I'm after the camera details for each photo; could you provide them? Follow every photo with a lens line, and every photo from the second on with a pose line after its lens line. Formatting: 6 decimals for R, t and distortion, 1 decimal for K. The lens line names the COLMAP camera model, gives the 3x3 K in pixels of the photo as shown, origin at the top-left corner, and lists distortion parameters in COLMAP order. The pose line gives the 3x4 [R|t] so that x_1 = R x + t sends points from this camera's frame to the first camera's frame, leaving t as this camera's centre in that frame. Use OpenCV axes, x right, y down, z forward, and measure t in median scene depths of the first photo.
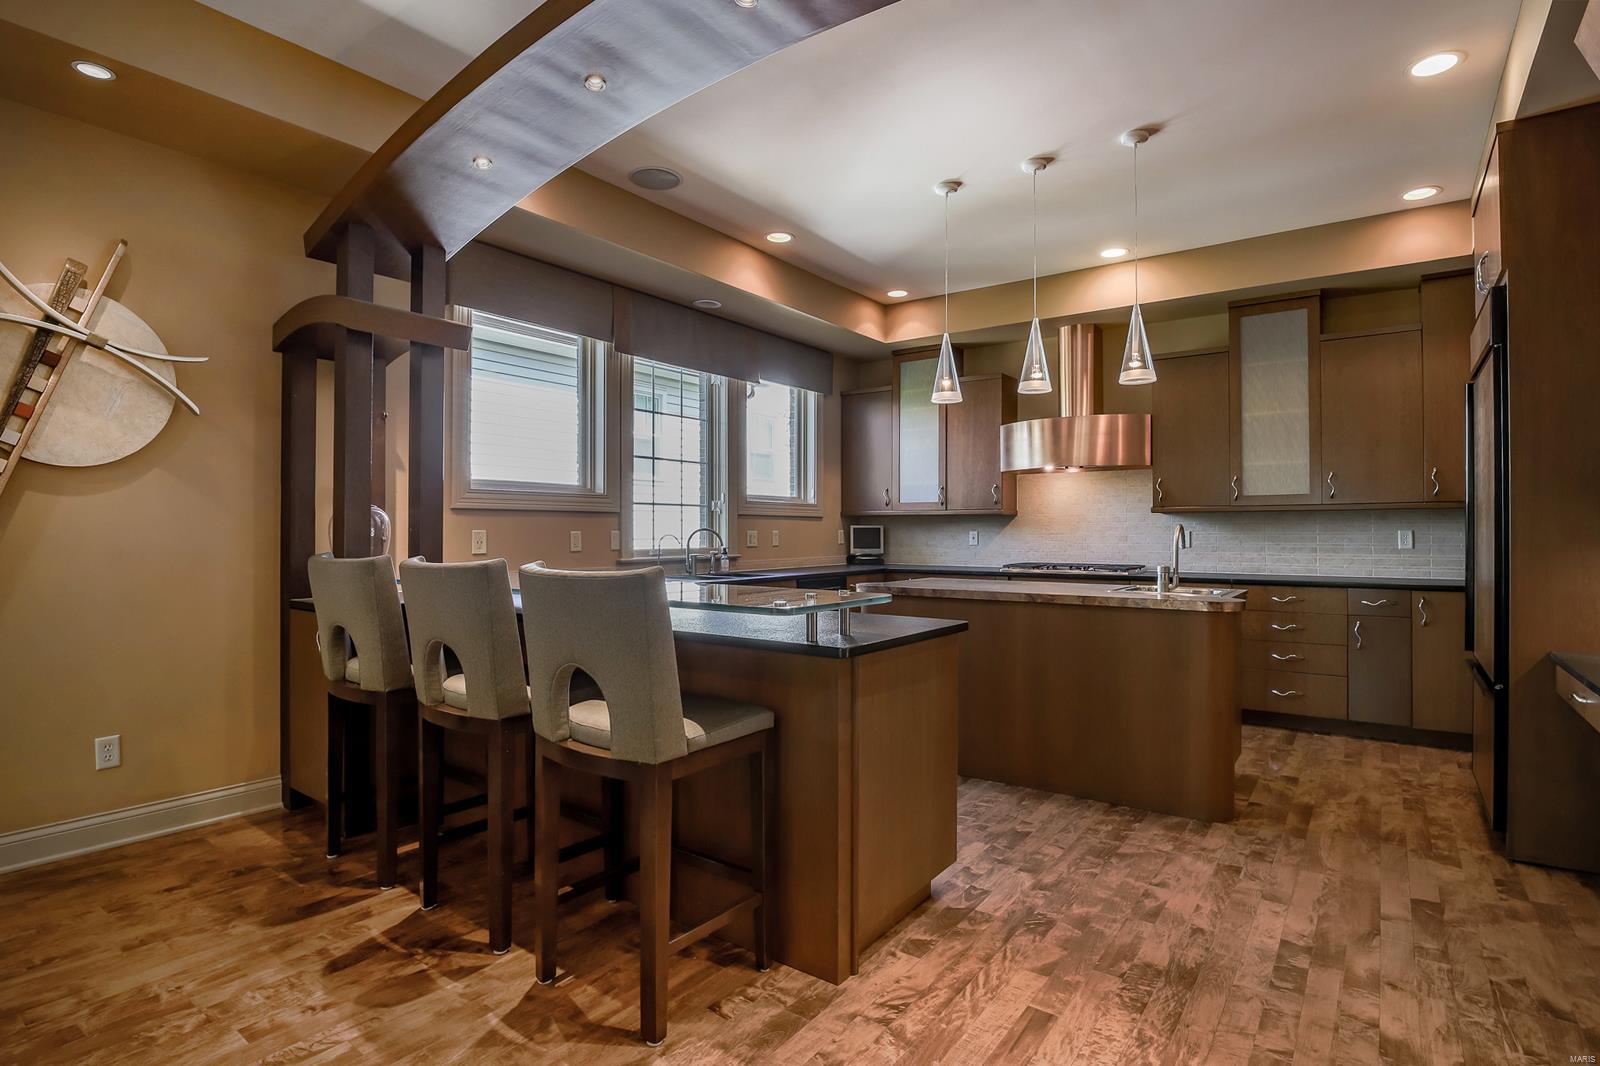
lens RADIAL K [[803.9, 0, 805.8], [0, 803.9, 531.9], [0, 0, 1]] dist [0.012413, 0.003233]
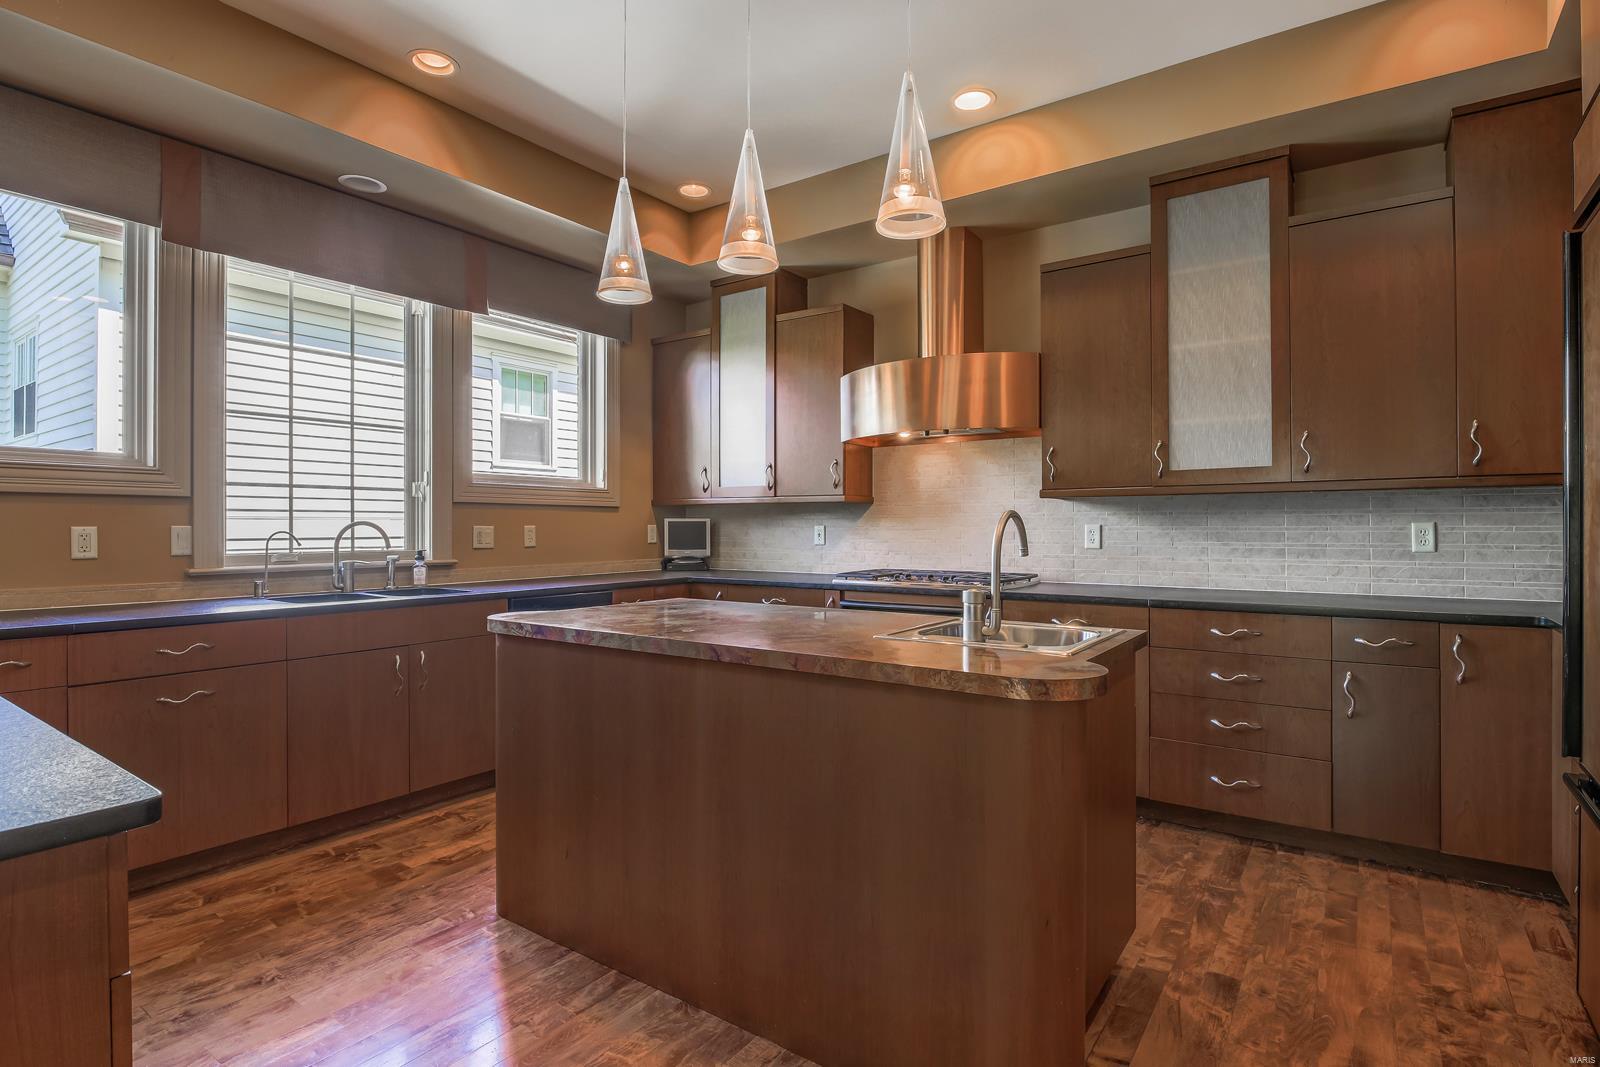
lens RADIAL K [[803.9, 0, 785.6], [0, 803.9, 525.4], [0, 0, 1]] dist [0.012413, 0.003233]
pose [[0.999955, -0.002312, -0.009250, 0.230538], [0.002284, 0.999993, -0.003061, 0.001281], [0.009257, 0.003040, 0.999953, 0.336174]]
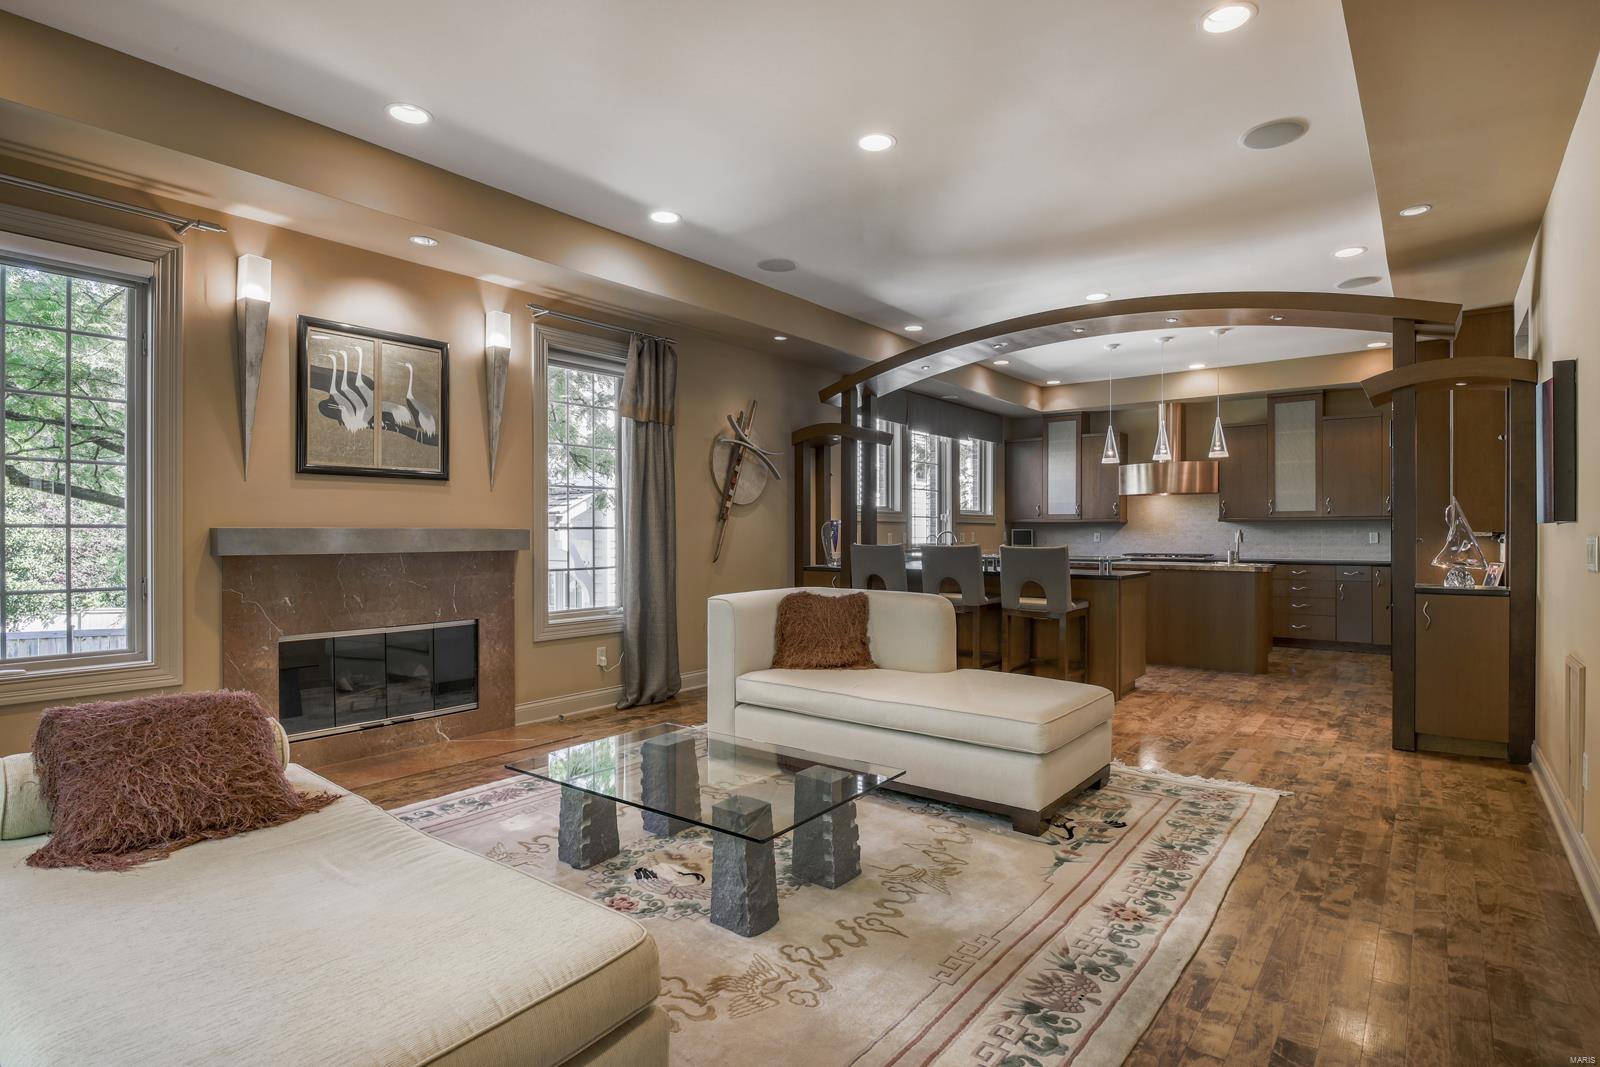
lens RADIAL K [[803.9, 0, 808.6], [0, 803.9, 536.5], [0, 0, 1]] dist [0.012413, 0.003233]
pose [[0.999281, 0.000913, -0.037896, -0.353167], [-0.000806, 0.999996, 0.002837, 0.002136], [0.037899, -0.002805, 0.999278, -0.691867]]
